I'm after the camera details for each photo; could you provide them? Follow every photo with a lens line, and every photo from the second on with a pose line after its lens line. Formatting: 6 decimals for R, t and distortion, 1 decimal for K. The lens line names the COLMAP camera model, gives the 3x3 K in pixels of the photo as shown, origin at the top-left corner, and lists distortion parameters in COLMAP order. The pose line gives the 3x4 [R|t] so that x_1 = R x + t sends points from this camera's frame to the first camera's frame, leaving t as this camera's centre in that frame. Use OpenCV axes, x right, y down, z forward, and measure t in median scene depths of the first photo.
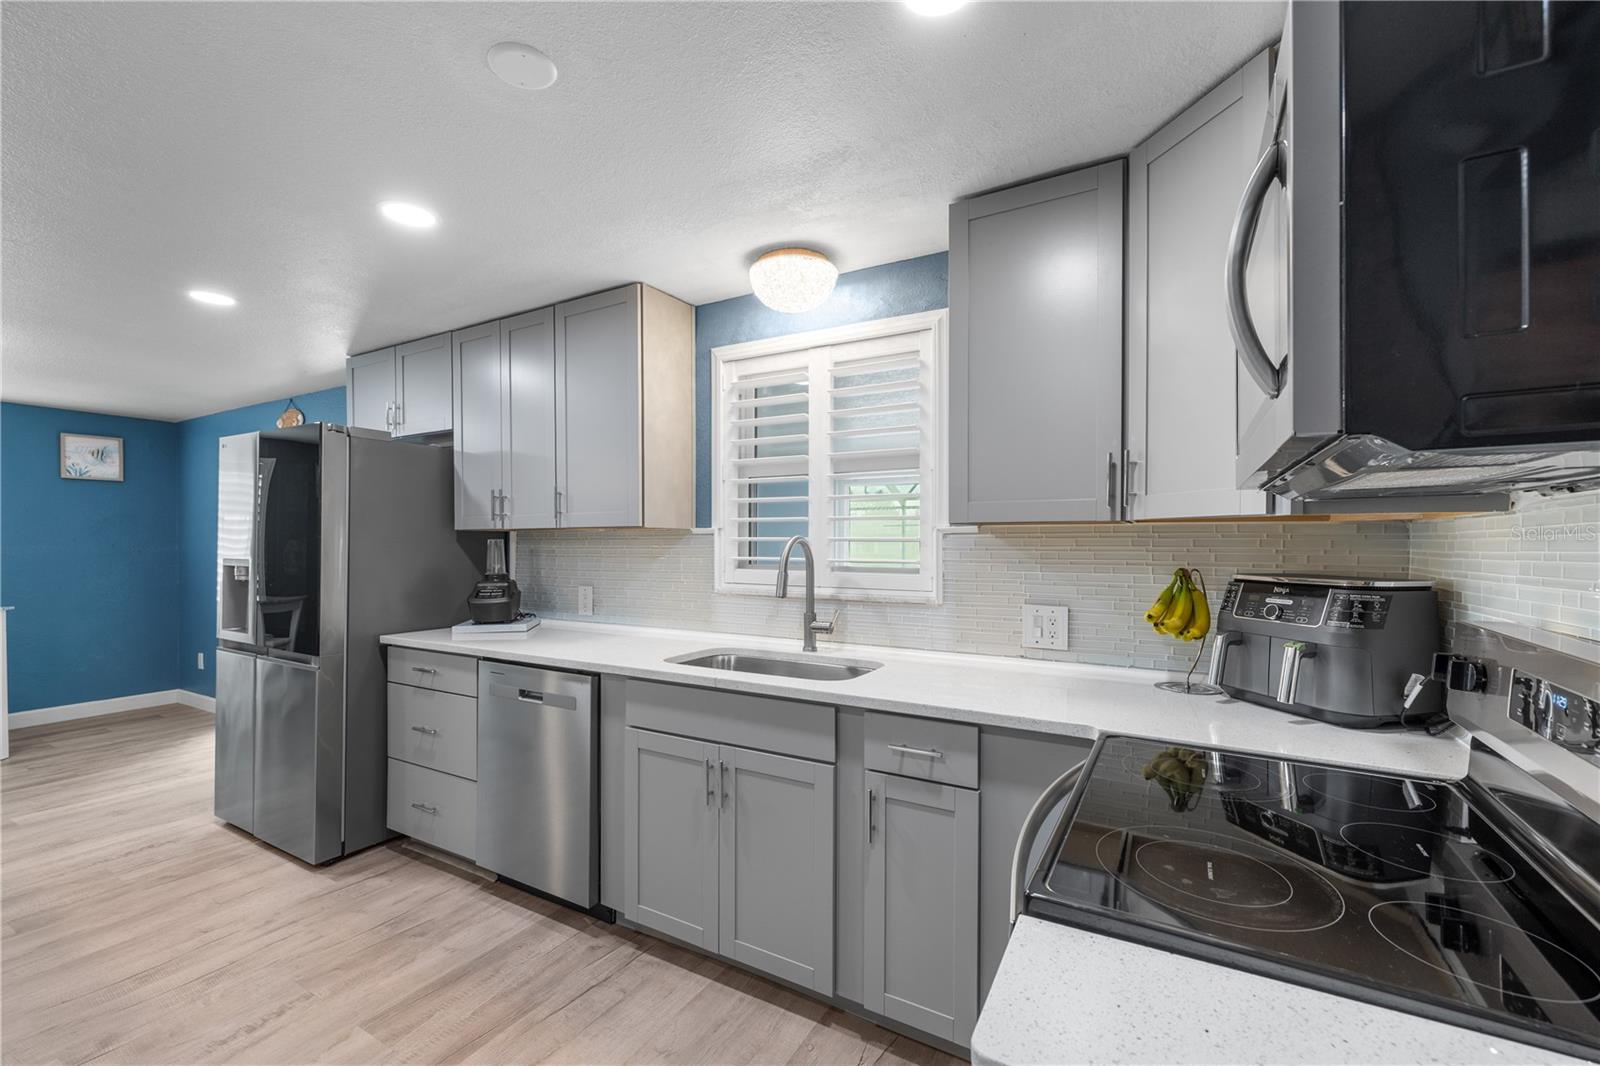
lens RADIAL K [[672.4, 0, 797.9], [0, 672.4, 550.6], [0, 0, 1]] dist [-0.000312, 0.000017]
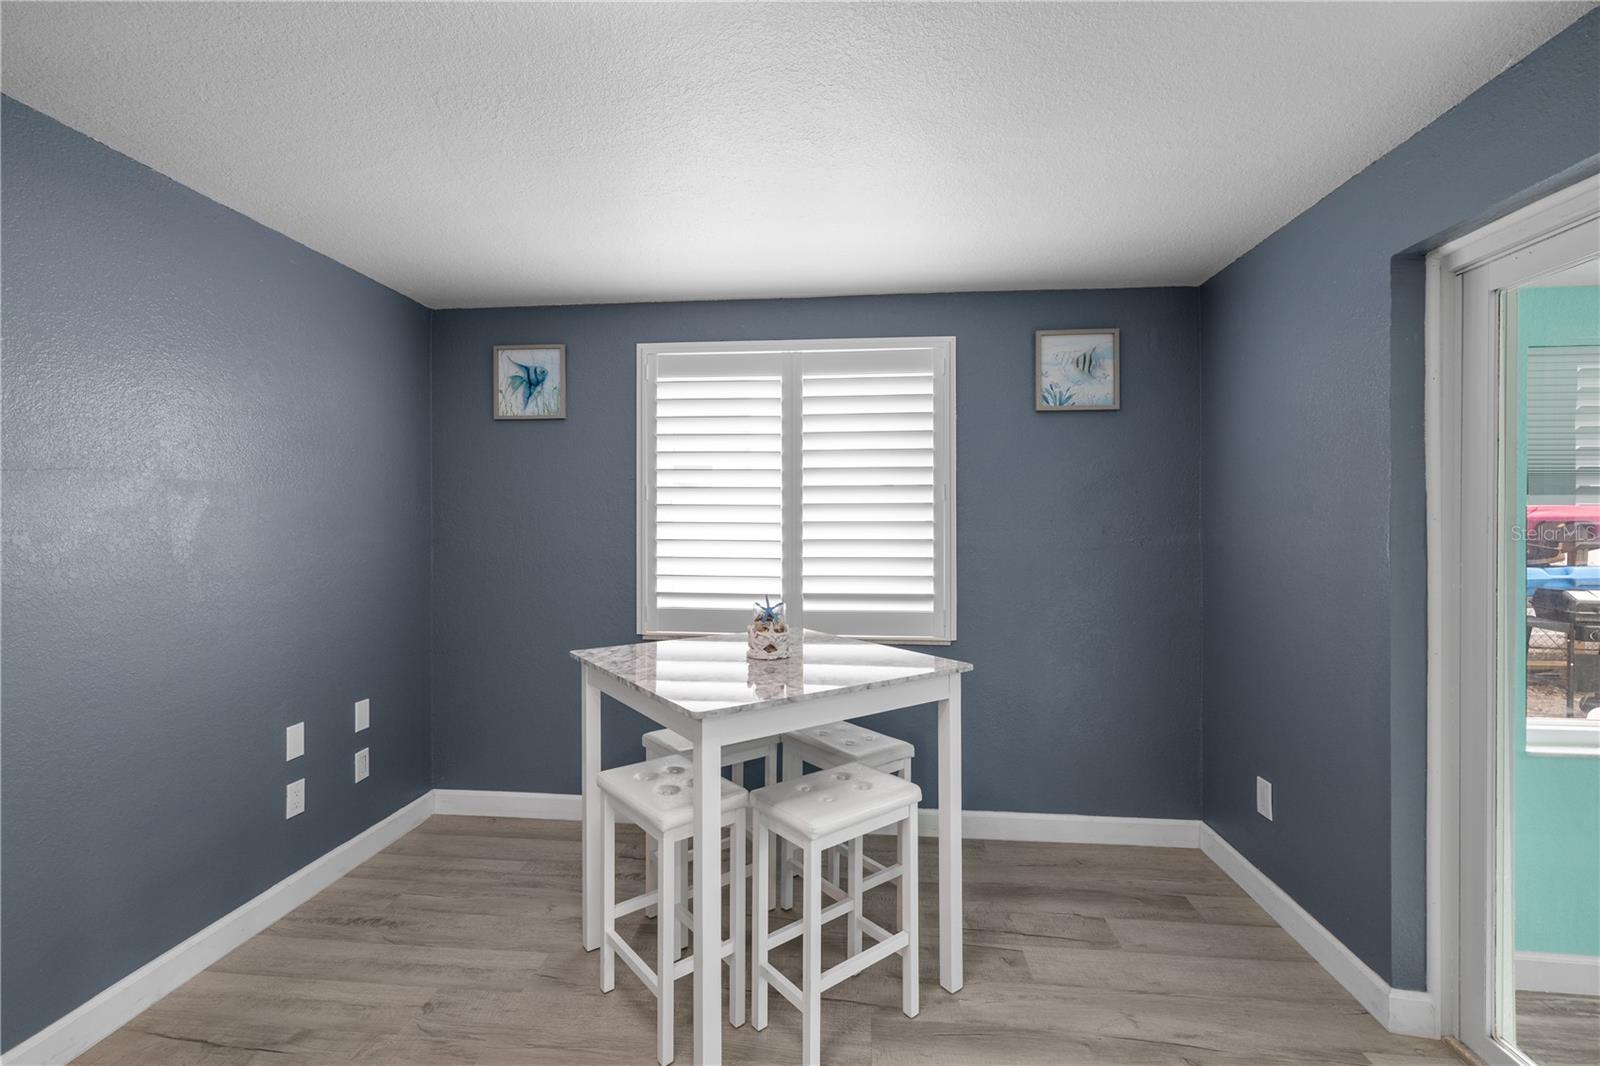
lens RADIAL K [[683.2, 0, 798.1], [0, 683.2, 508.9], [0, 0, 1]] dist [0.001121, -0.000059]
pose [[0.421906, -0.015566, -0.906506, -0.718047], [-0.011711, 0.999676, -0.022616, -0.011547], [0.906564, 0.020158, 0.421587, 0.627907]]
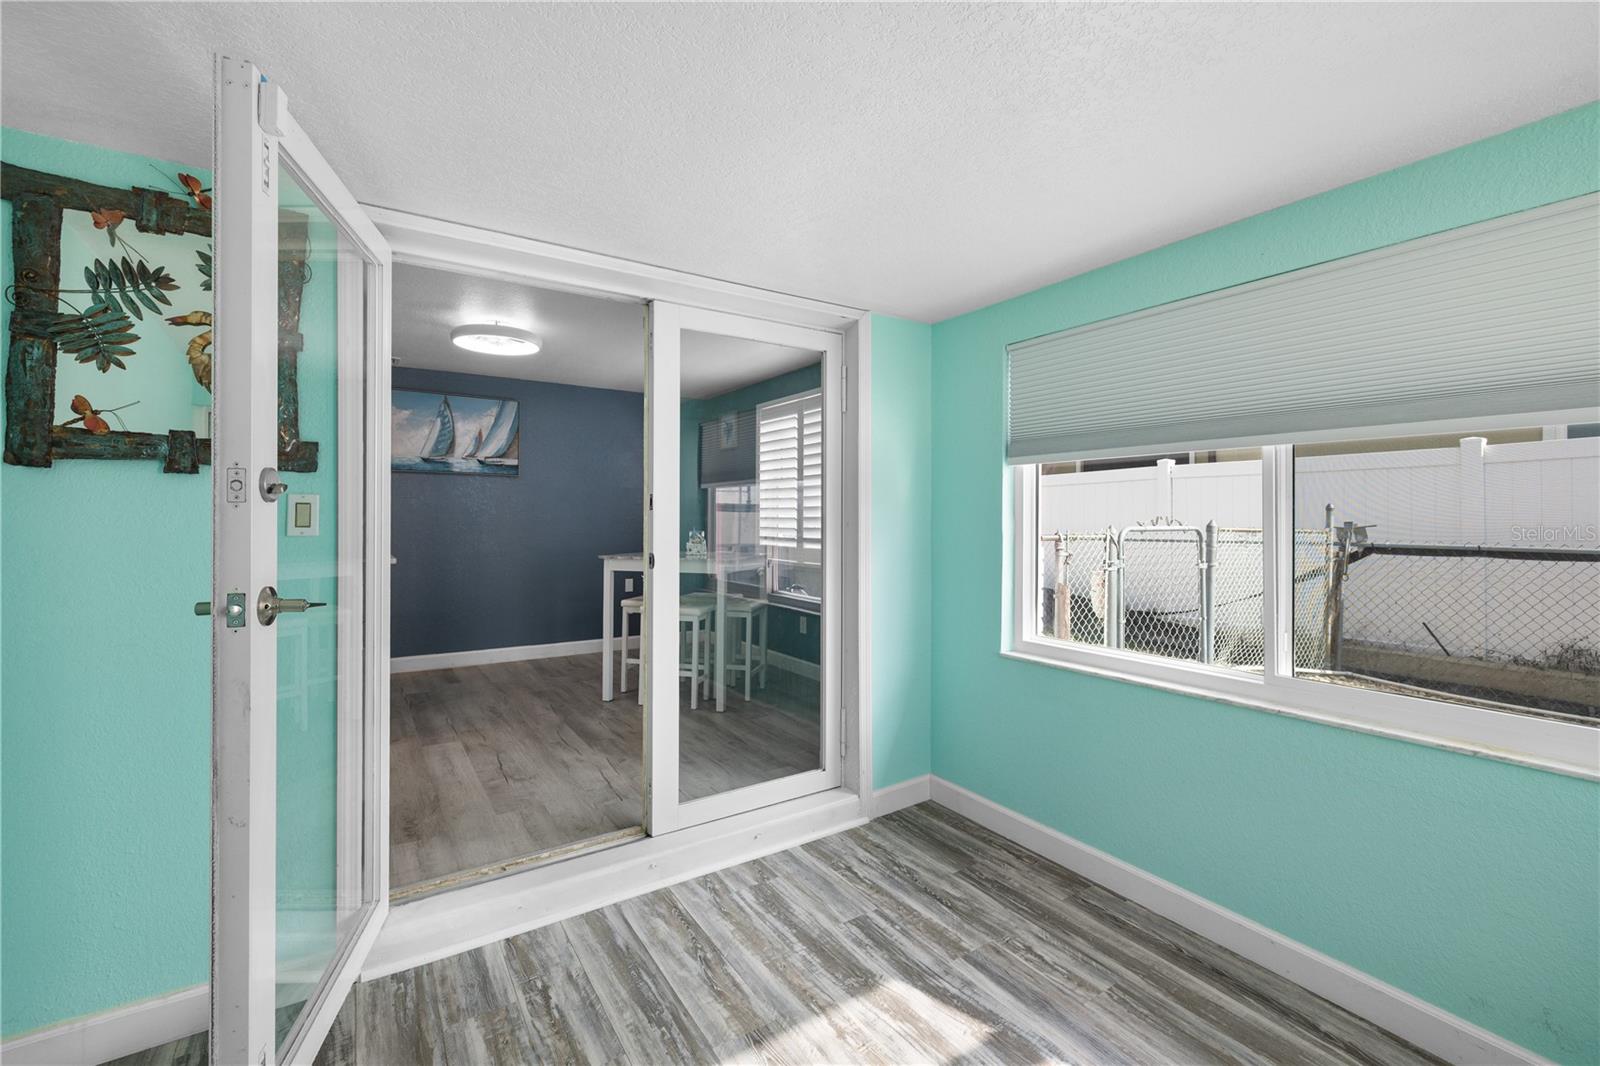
lens RADIAL K [[684.9, 0, 795.4], [0, 684.9, 518.4], [0, 0, 1]] dist [0.000616, 0.000020]
pose [[-0.446728, -0.000974, -0.894669, -0.290845], [-0.012717, 0.999905, 0.005261, 0.015241], [0.894580, 0.013728, -0.446698, 1.390954]]
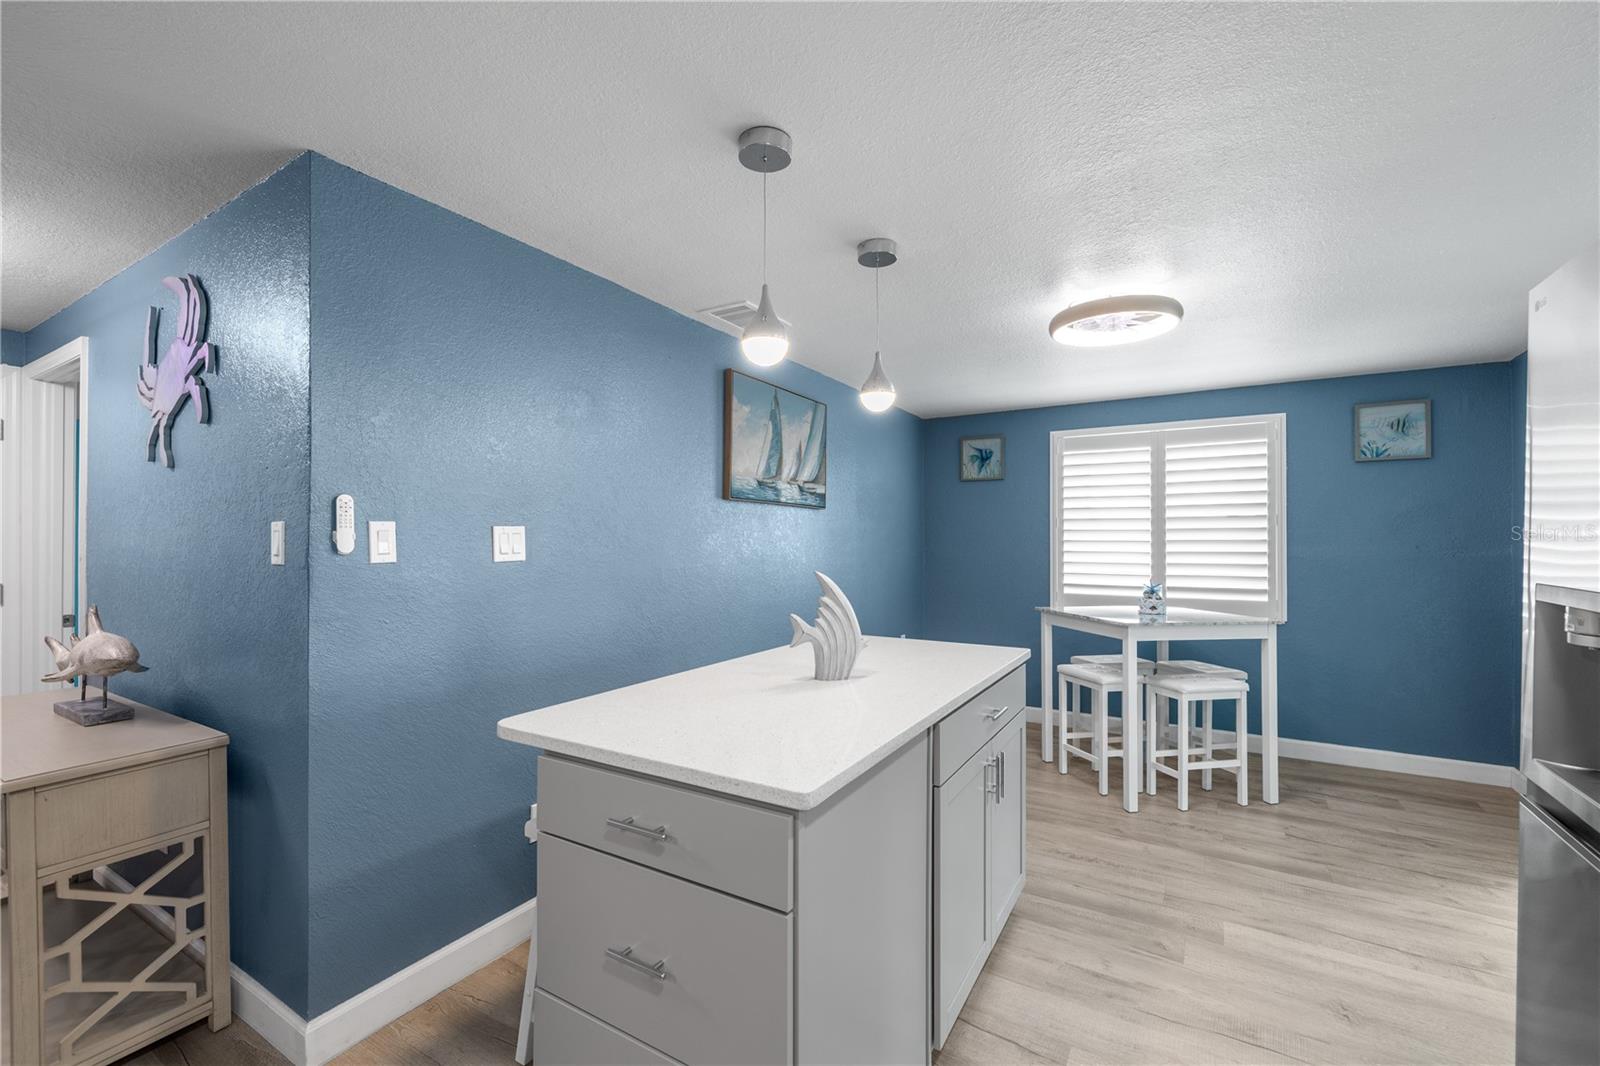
lens RADIAL K [[677.7, 0, 793.9], [0, 677.7, 538.7], [0, 0, 1]] dist [0.001674, 0.000245]
pose [[-0.022307, -0.004171, -0.999742, -0.296876], [-0.011784, 0.999923, -0.003909, -0.005928], [0.999682, 0.011694, -0.022354, 0.381419]]
